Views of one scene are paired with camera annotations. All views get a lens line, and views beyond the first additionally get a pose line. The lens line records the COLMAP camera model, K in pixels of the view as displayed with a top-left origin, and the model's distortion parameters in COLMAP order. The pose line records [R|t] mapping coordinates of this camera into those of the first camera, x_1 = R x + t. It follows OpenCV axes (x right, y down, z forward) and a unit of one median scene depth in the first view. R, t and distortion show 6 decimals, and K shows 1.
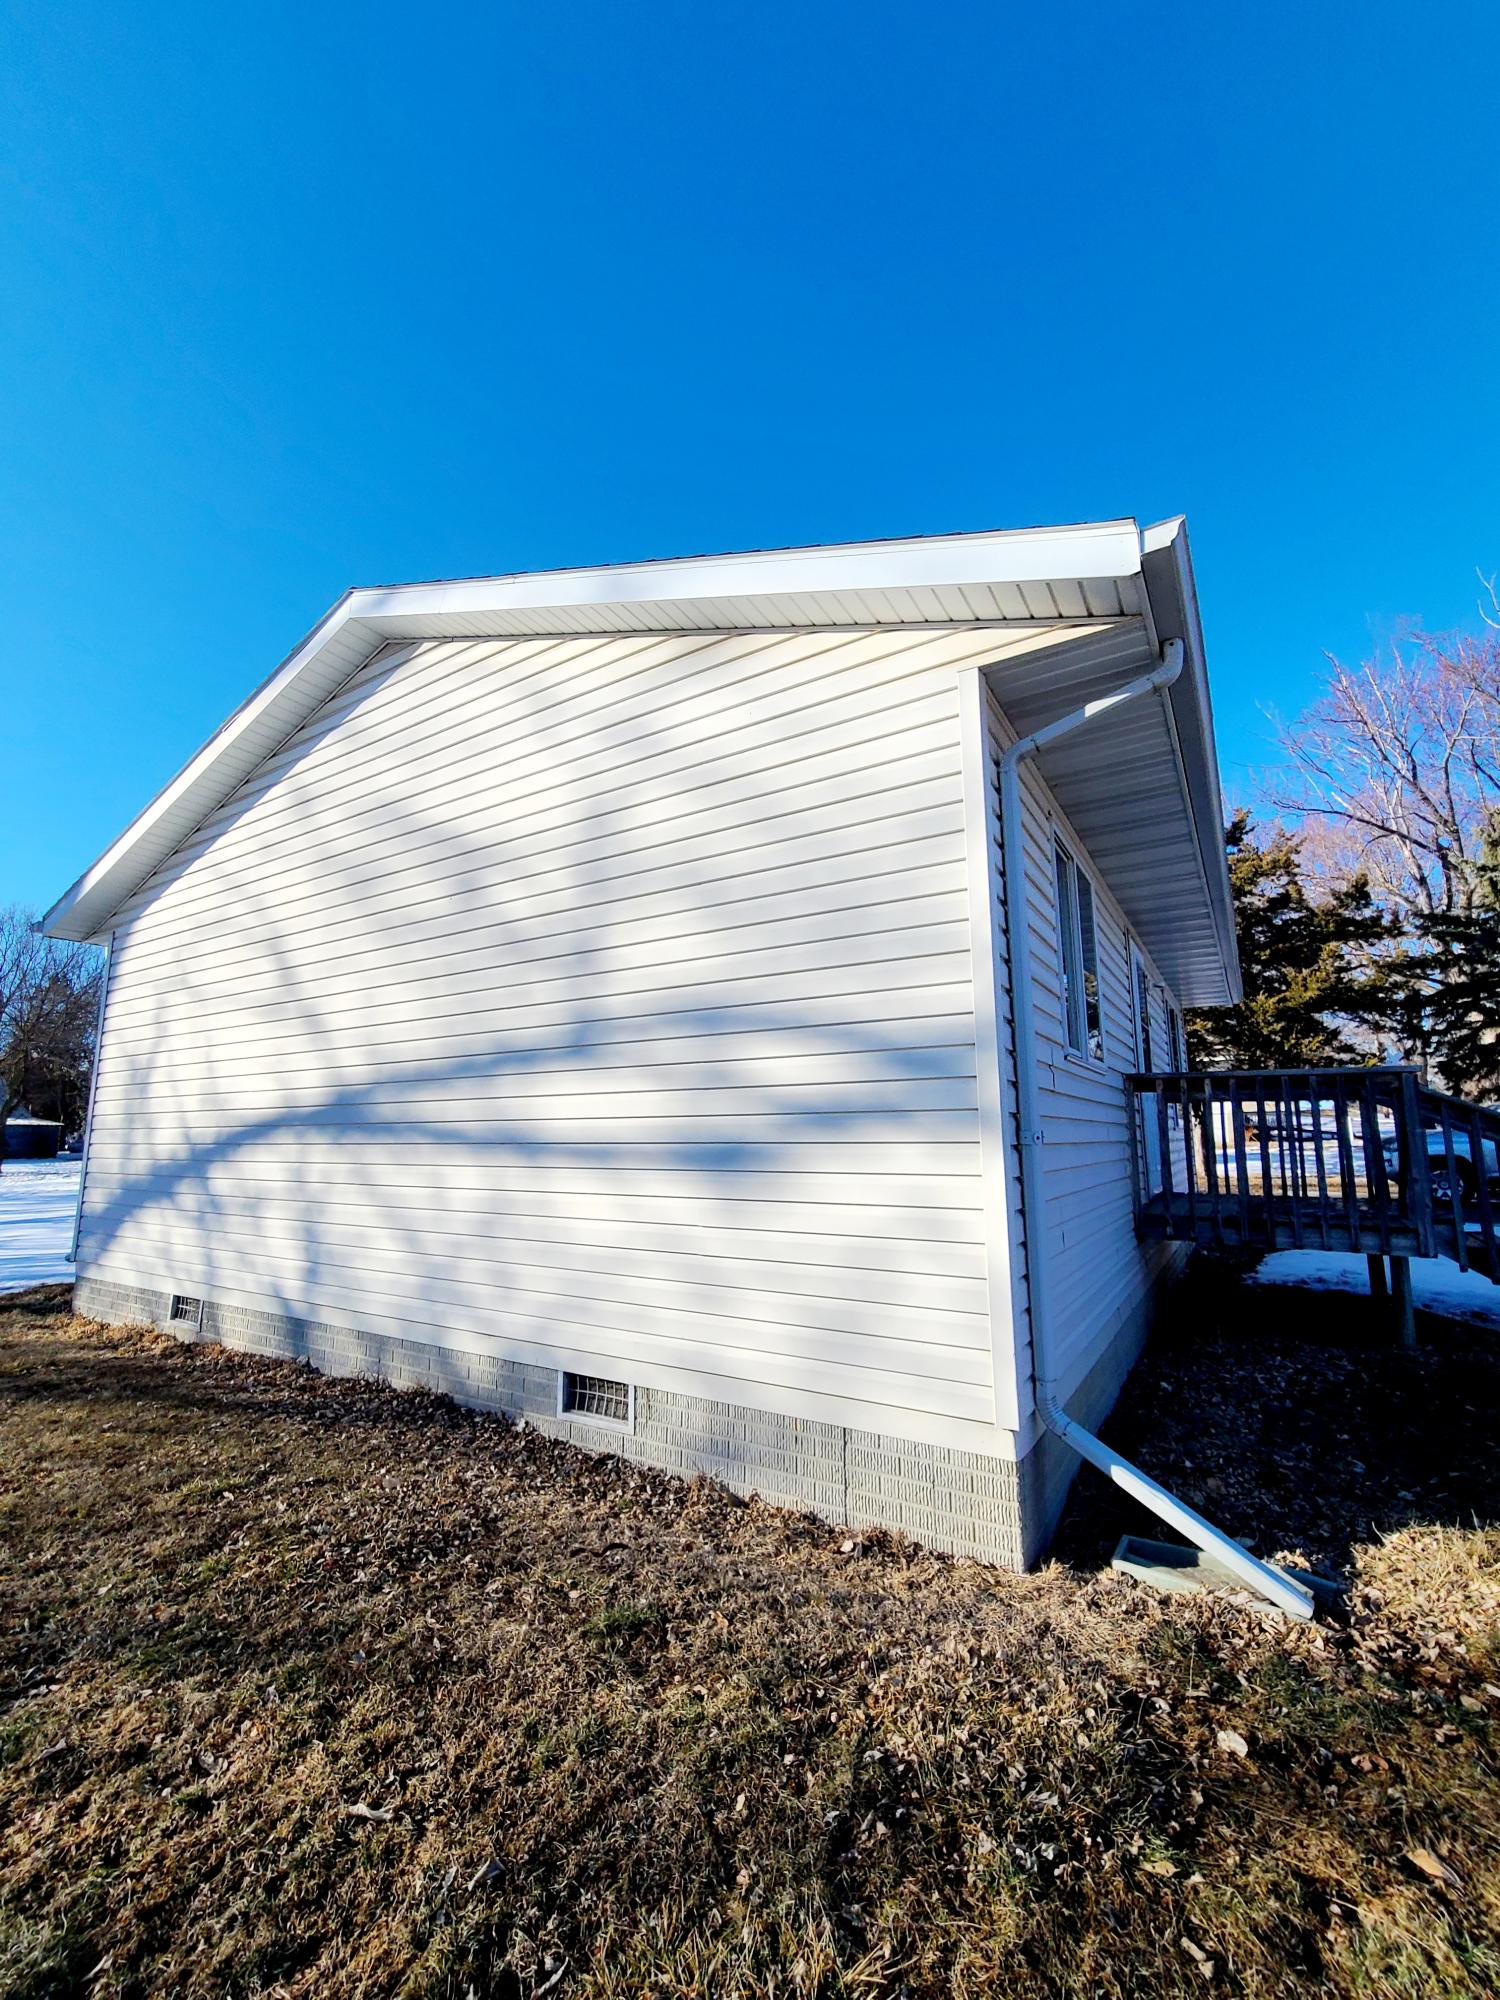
lens RADIAL K [[823.1, 0, 750.0], [0, 823.1, 1000.0], [0, 0, 1]] dist [-0.000557, 0.000763]
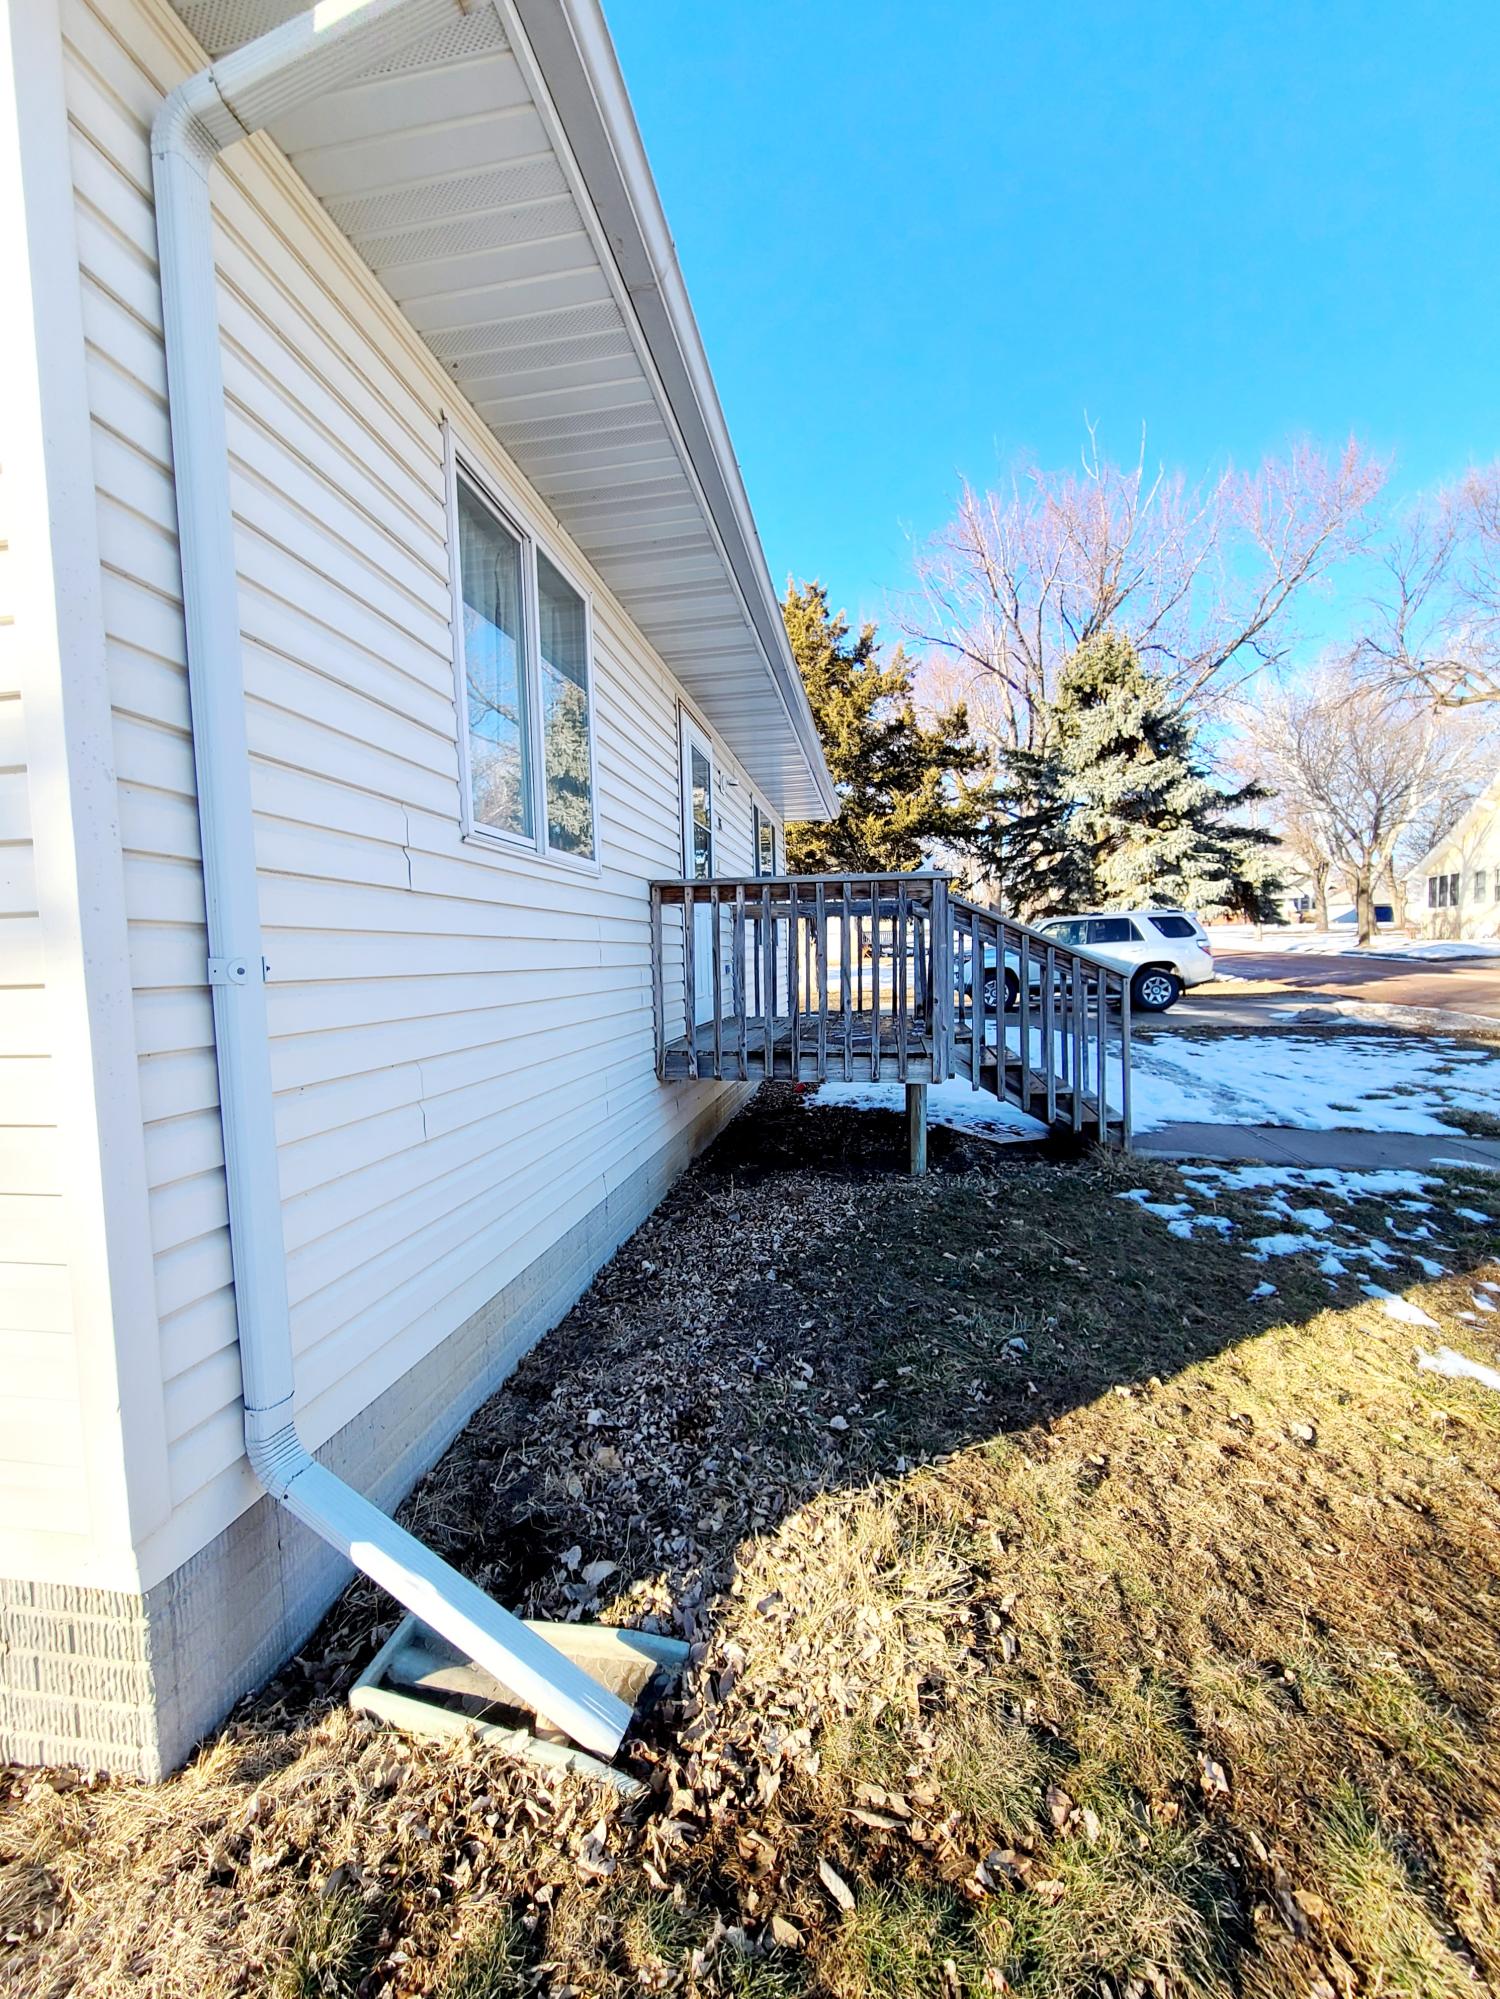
lens RADIAL K [[822.7, 0, 750.0], [0, 822.7, 999.5], [0, 0, 1]] dist [-0.000557, 0.000763]
pose [[0.926562, -0.042380, 0.373746, 0.086839], [-0.037021, 0.978533, 0.202738, 0.013389], [-0.374315, -0.201686, 0.905103, 0.080940]]
